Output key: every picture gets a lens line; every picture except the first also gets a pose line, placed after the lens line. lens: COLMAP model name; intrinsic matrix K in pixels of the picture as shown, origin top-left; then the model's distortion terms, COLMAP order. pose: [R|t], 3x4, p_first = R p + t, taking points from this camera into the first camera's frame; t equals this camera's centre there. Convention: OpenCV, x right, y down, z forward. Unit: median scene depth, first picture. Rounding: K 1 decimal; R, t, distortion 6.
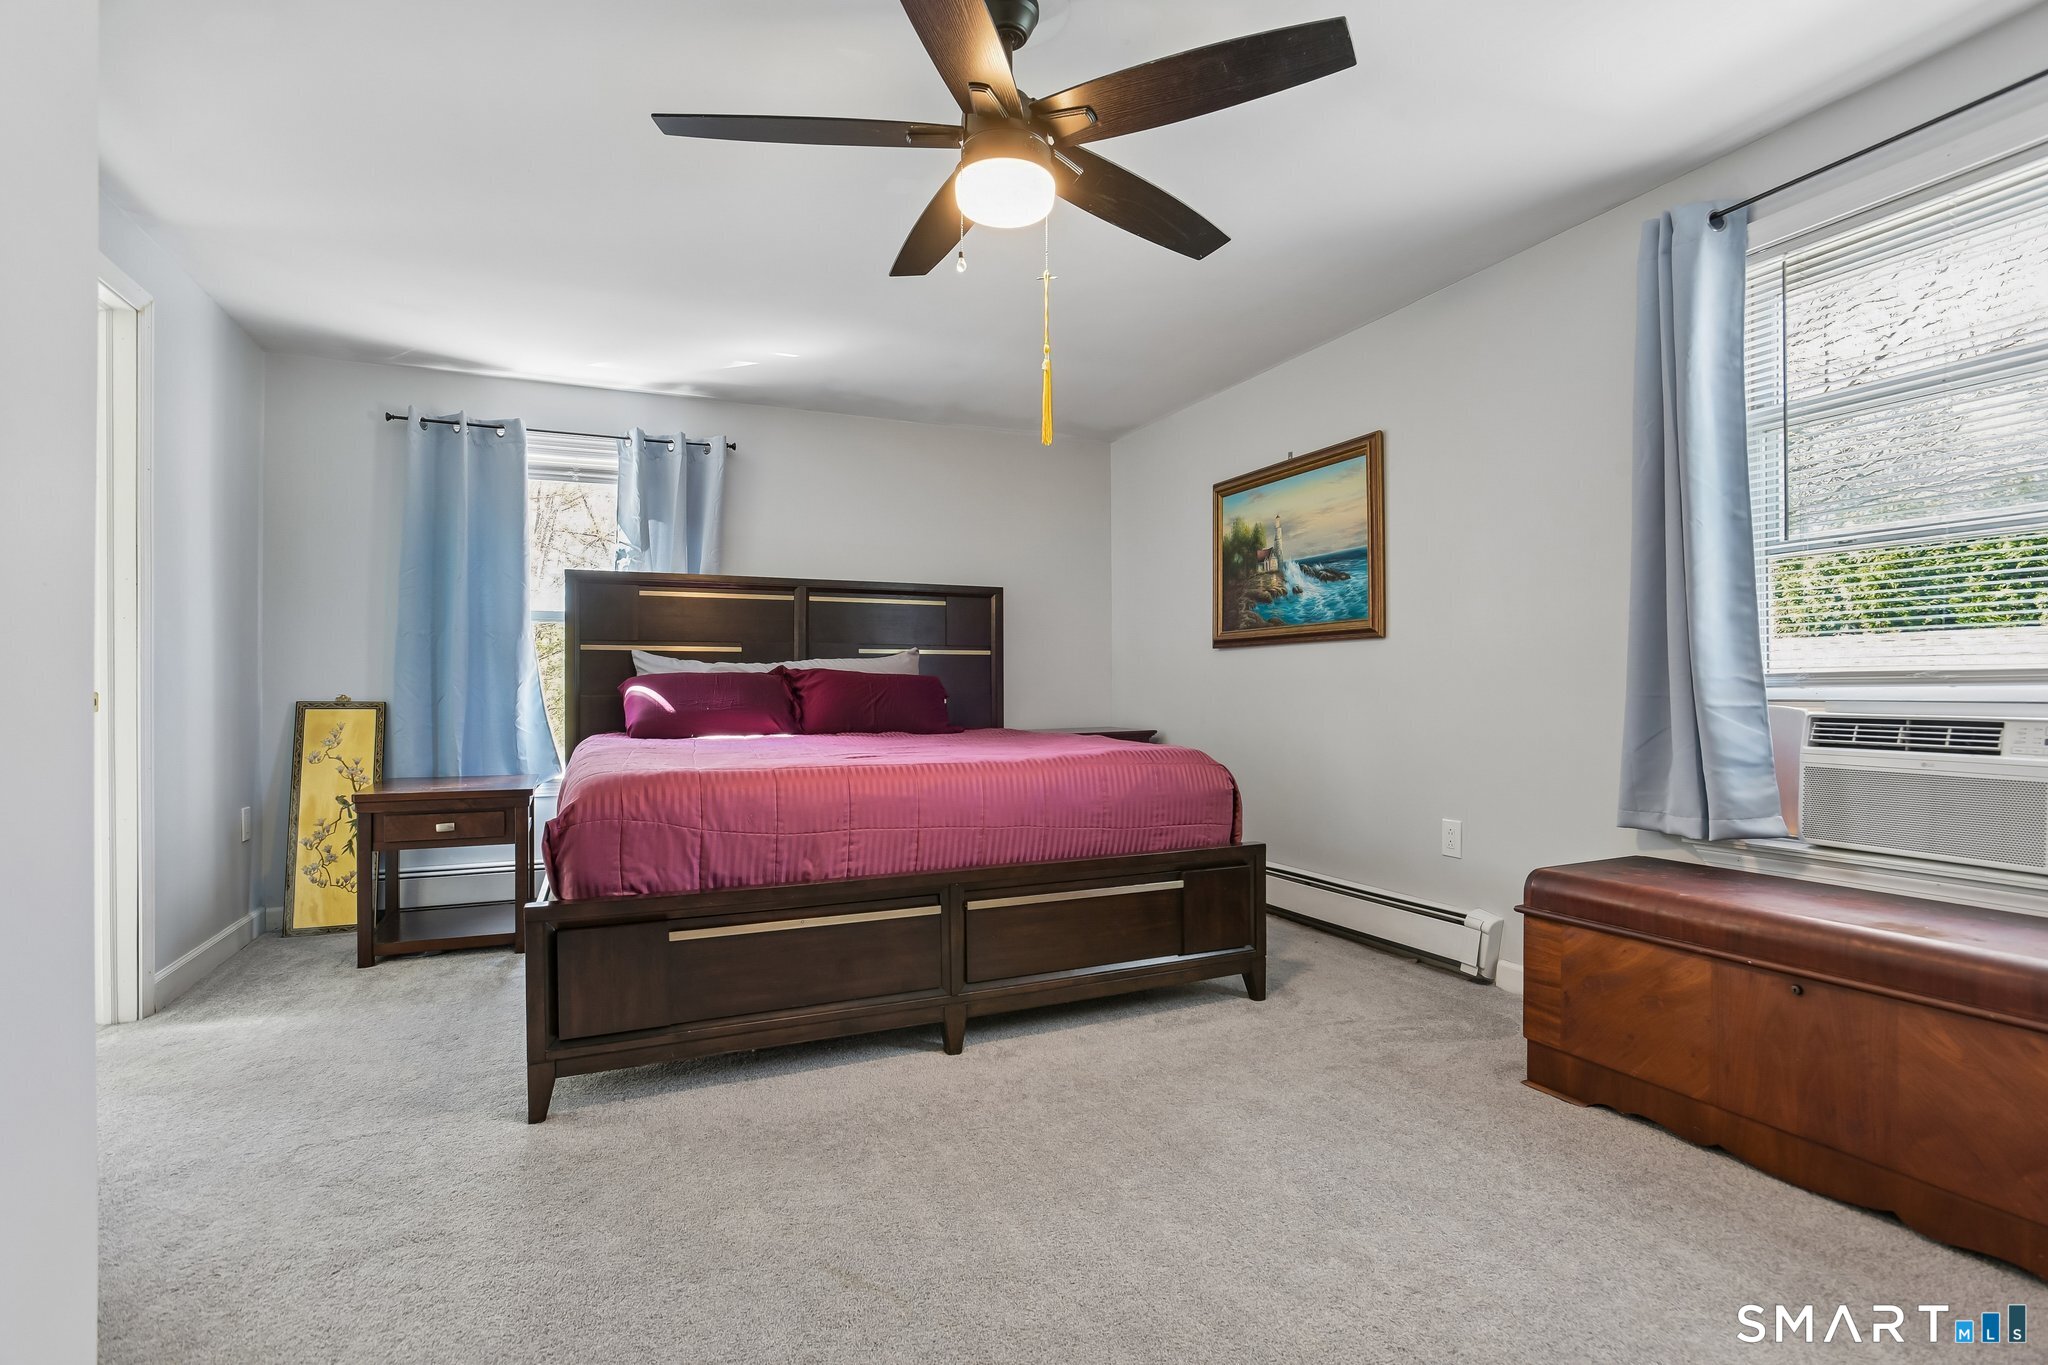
lens RADIAL K [[990.0, 0, 1037.9], [0, 990.0, 685.0], [0, 0, 1]] dist [-0.035840, 0.013764]
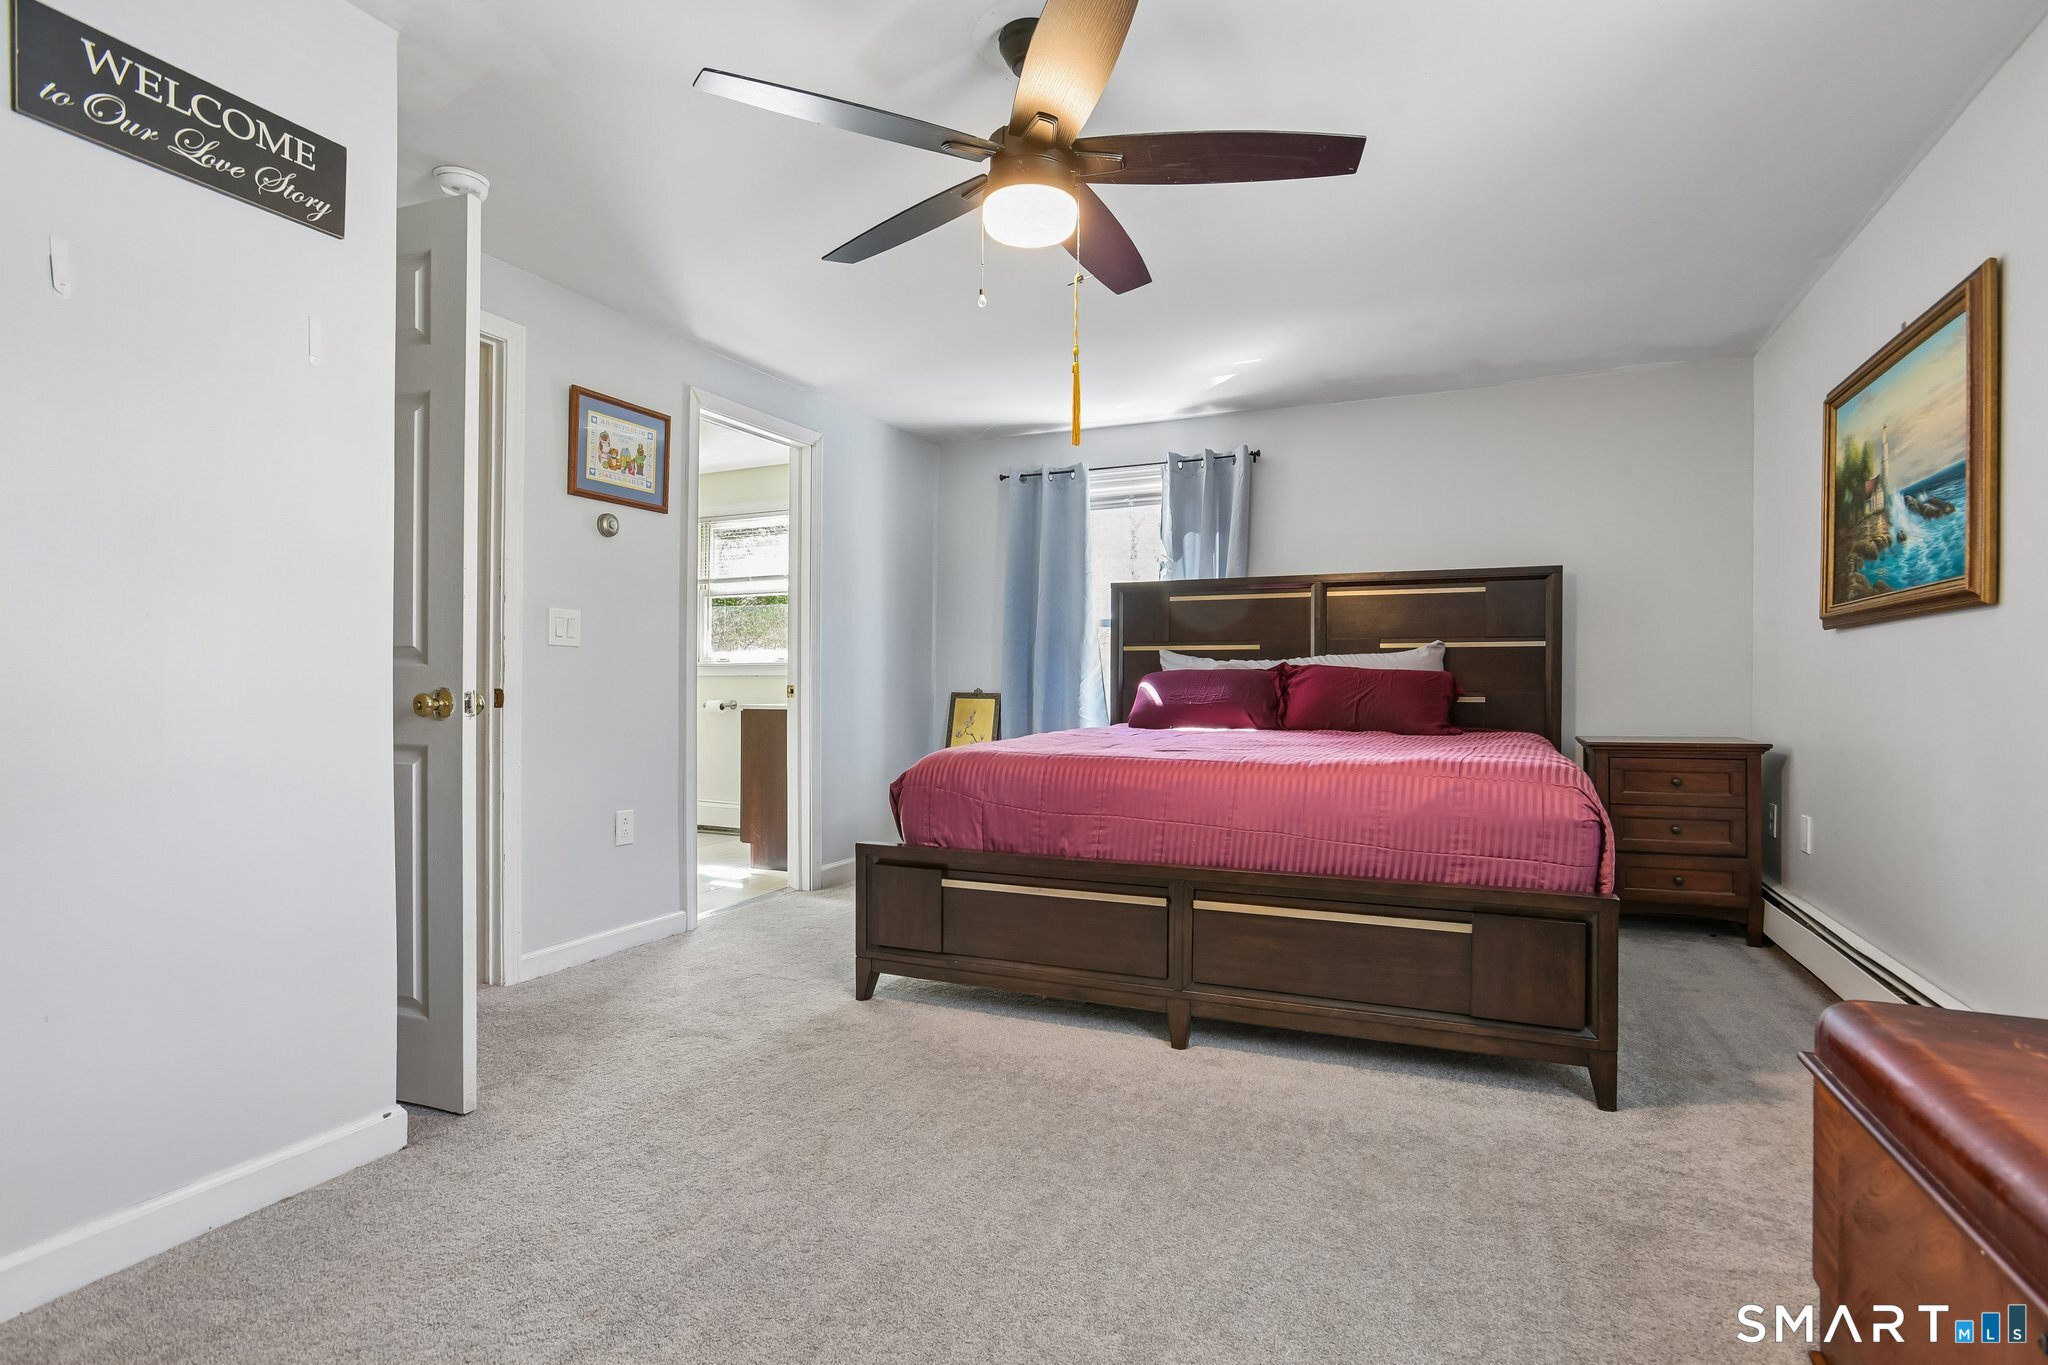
lens RADIAL K [[990.0, 0, 1021.9], [0, 990.0, 687.3], [0, 0, 1]] dist [-0.035840, 0.013764]
pose [[0.654083, 0.006016, -0.756399, 0.369602], [-0.000546, 0.999972, 0.007482, -0.001263], [0.756422, -0.004481, 0.654068, 0.144905]]
